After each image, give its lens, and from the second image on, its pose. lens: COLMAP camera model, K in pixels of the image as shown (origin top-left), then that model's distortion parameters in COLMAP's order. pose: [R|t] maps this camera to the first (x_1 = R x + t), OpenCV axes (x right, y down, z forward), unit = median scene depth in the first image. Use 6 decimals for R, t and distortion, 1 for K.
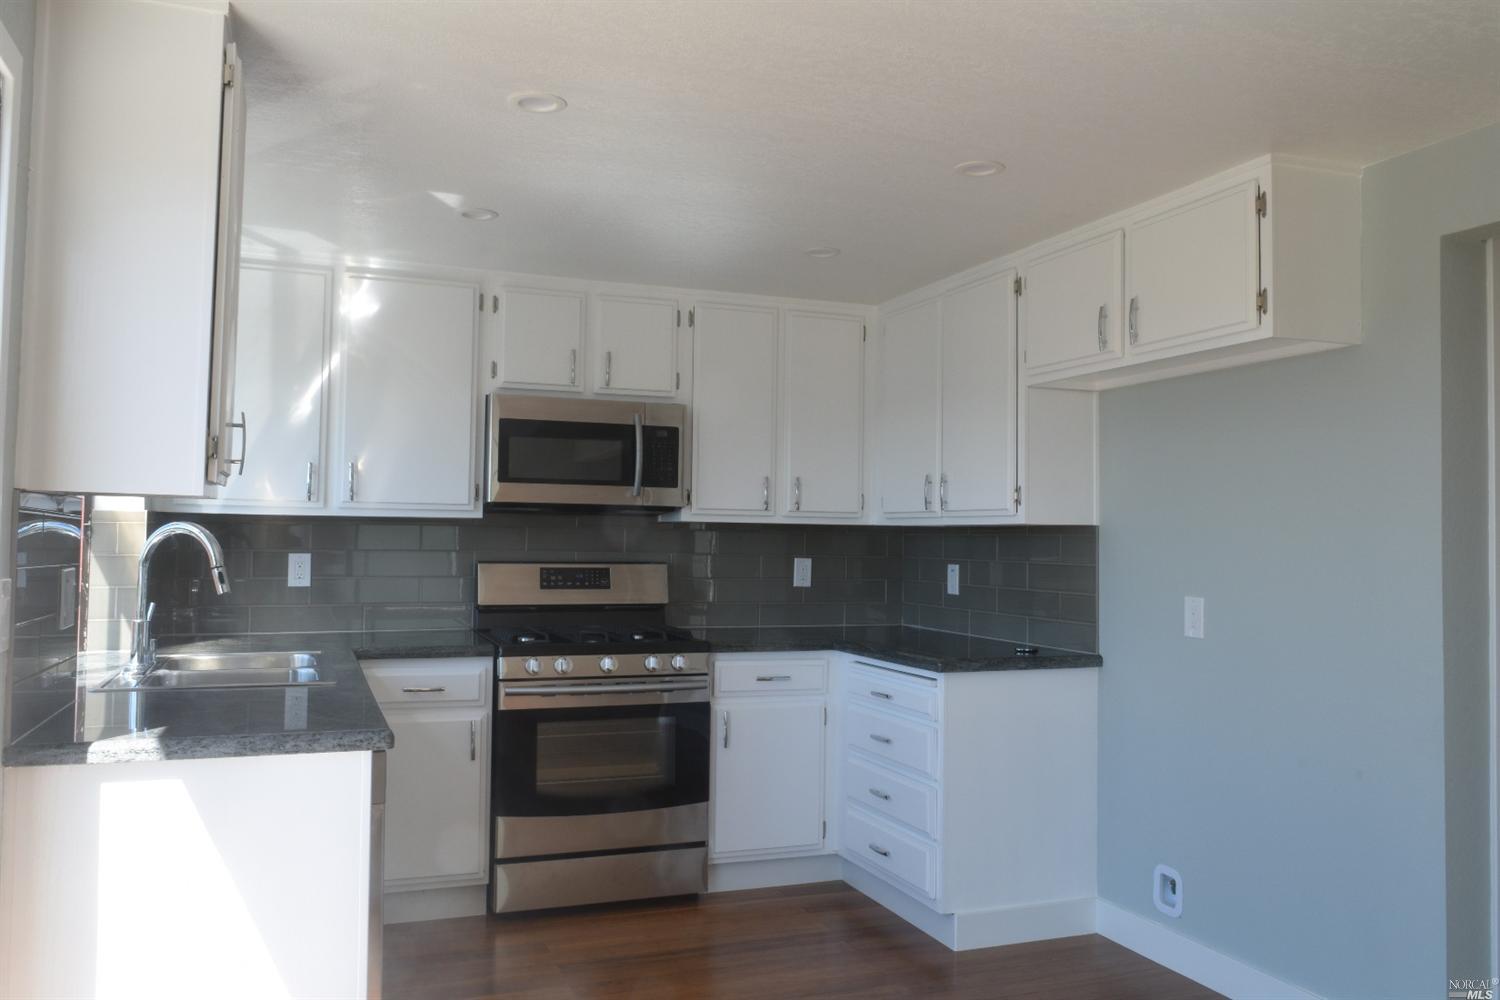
lens RADIAL K [[1162.2, 0, 744.1], [0, 1162.2, 498.5], [0, 0, 1]] dist [-0.030574, 0.002631]
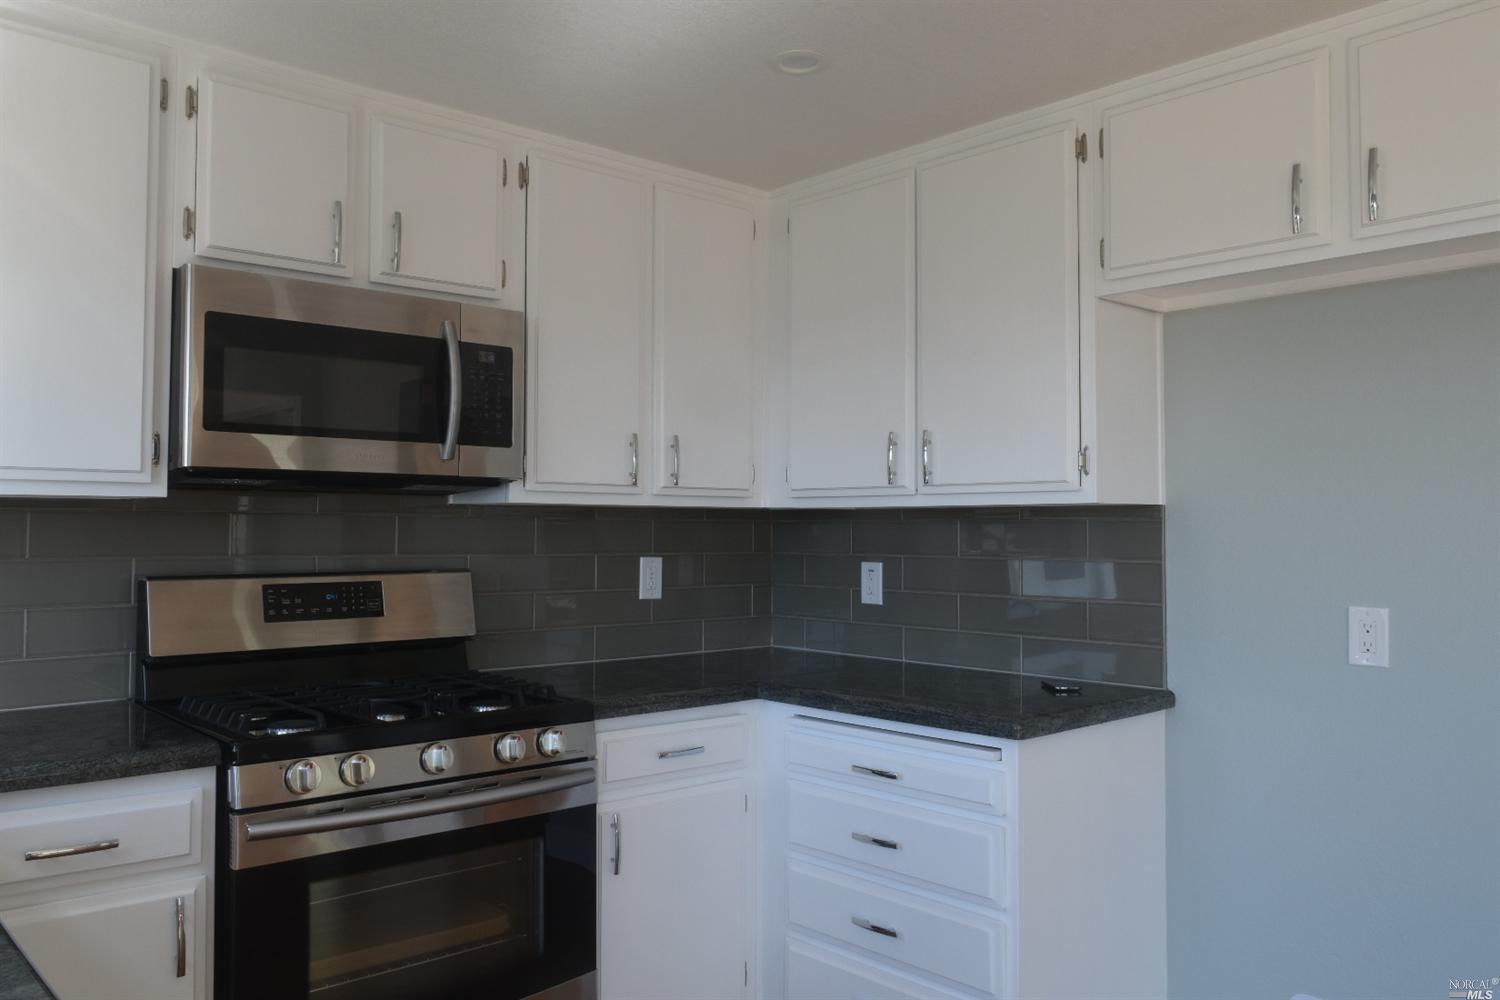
lens RADIAL K [[1162.2, 0, 756.8], [0, 1162.2, 498.1], [0, 0, 1]] dist [-0.030574, 0.002631]
pose [[0.933195, -0.001995, 0.359364, -0.162278], [-0.001573, 0.999952, 0.009635, 0.011707], [-0.359366, -0.009556, 0.933148, 0.403925]]
